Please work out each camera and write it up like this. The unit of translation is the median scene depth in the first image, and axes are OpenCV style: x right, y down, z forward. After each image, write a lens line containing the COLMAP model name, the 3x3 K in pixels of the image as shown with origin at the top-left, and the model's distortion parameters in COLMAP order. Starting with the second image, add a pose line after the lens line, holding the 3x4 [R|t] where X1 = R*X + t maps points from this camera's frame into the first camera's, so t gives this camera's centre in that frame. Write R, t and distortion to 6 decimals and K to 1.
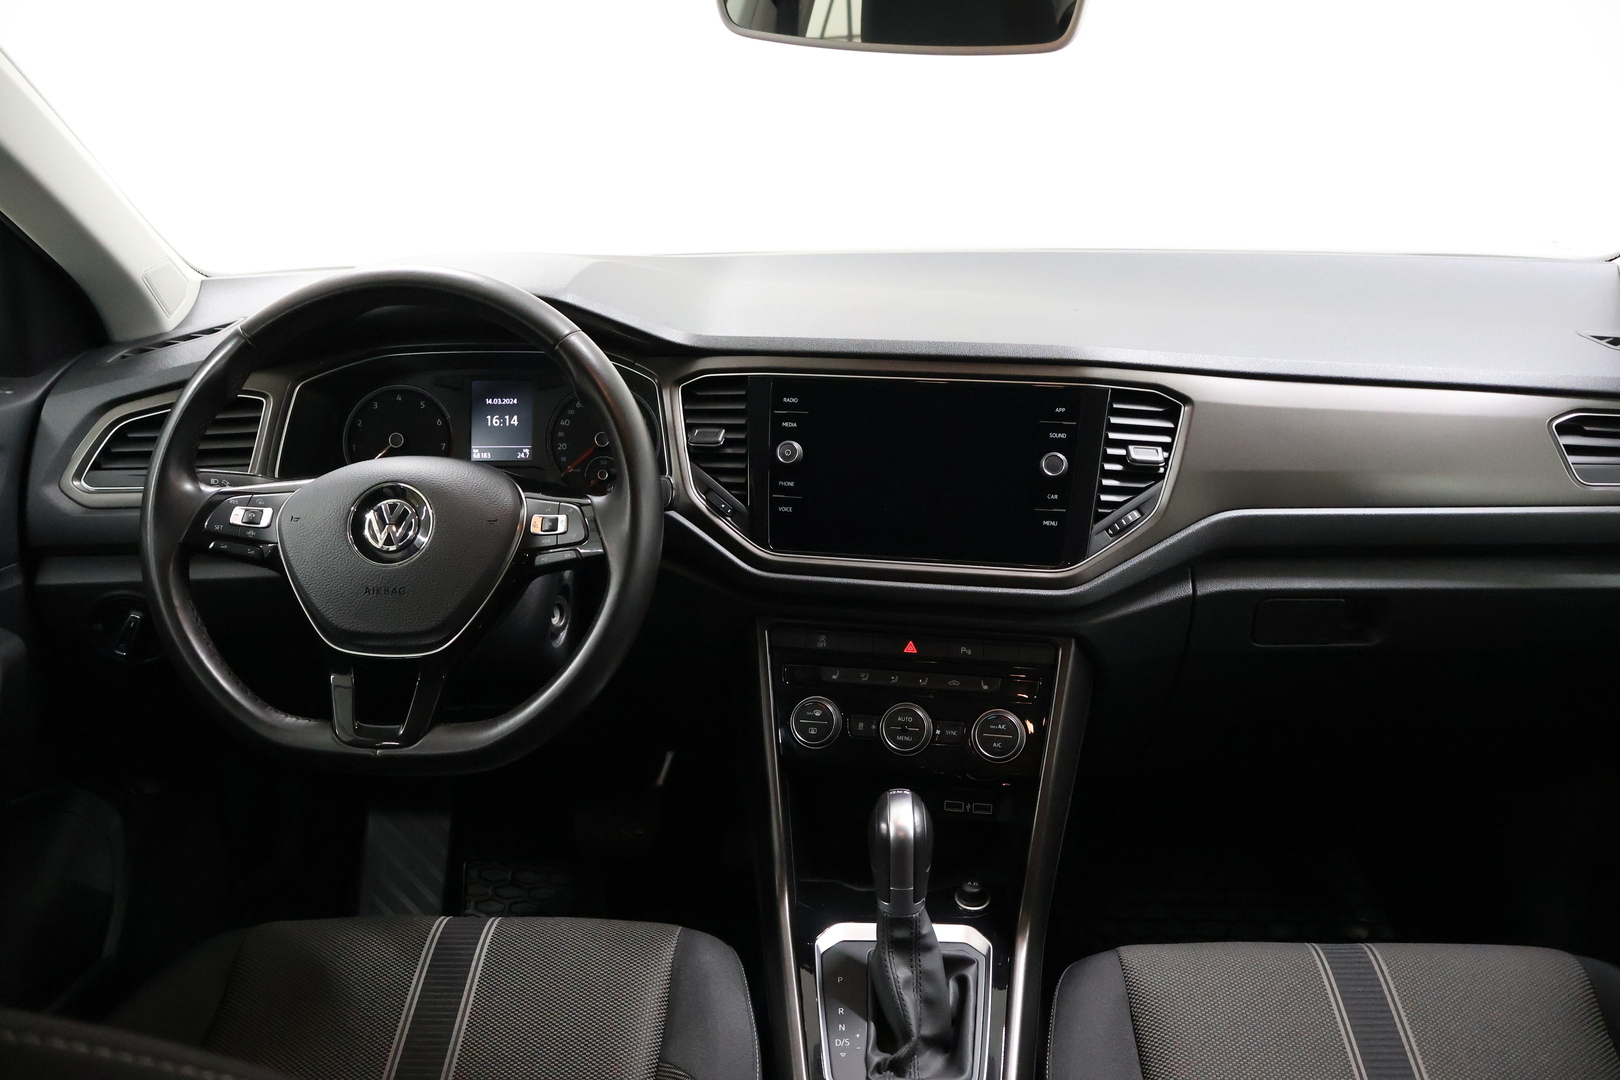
lens RADIAL K [[1345.2, 0, 814.1], [0, 1345.2, 539.5], [0, 0, 1]] dist [-0.011754, -0.019190]
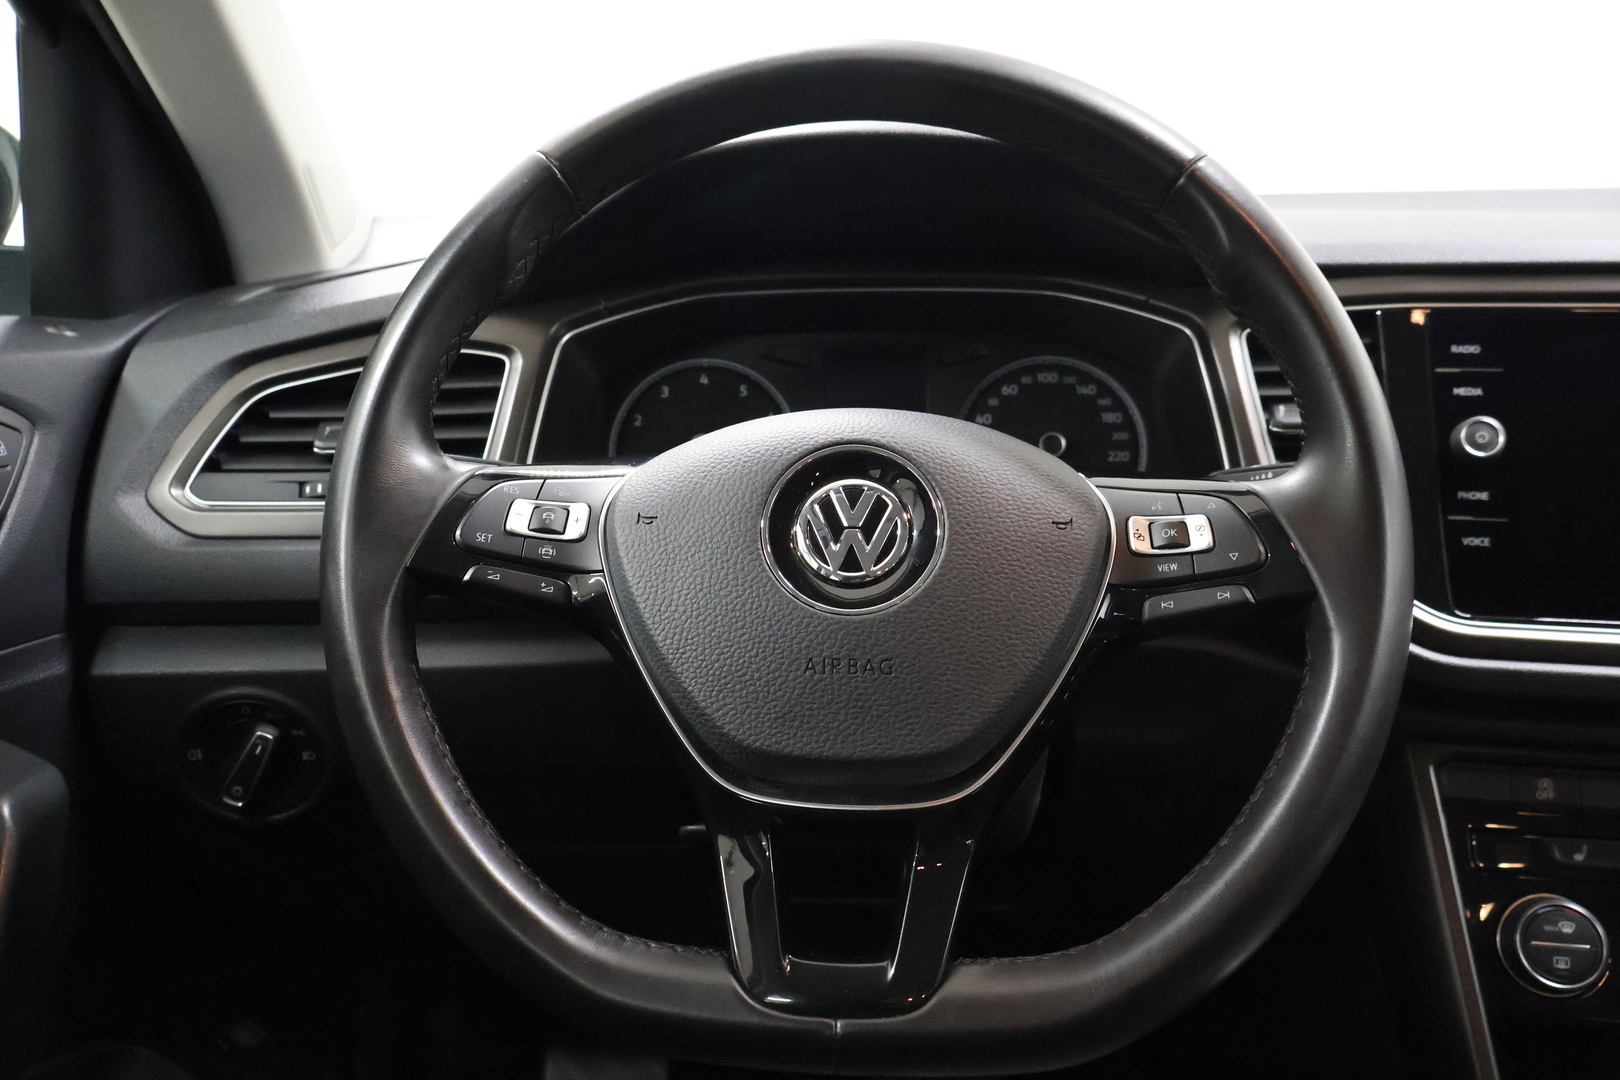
lens RADIAL K [[1345.2, 0, 805.5], [0, 1345.2, 539.3], [0, 0, 1]] dist [-0.011754, -0.019190]
pose [[0.999805, 0.004747, -0.019180, -0.282693], [-0.007101, 0.992183, -0.124585, 0.046015], [0.018439, 0.124697, 0.992023, 0.459444]]
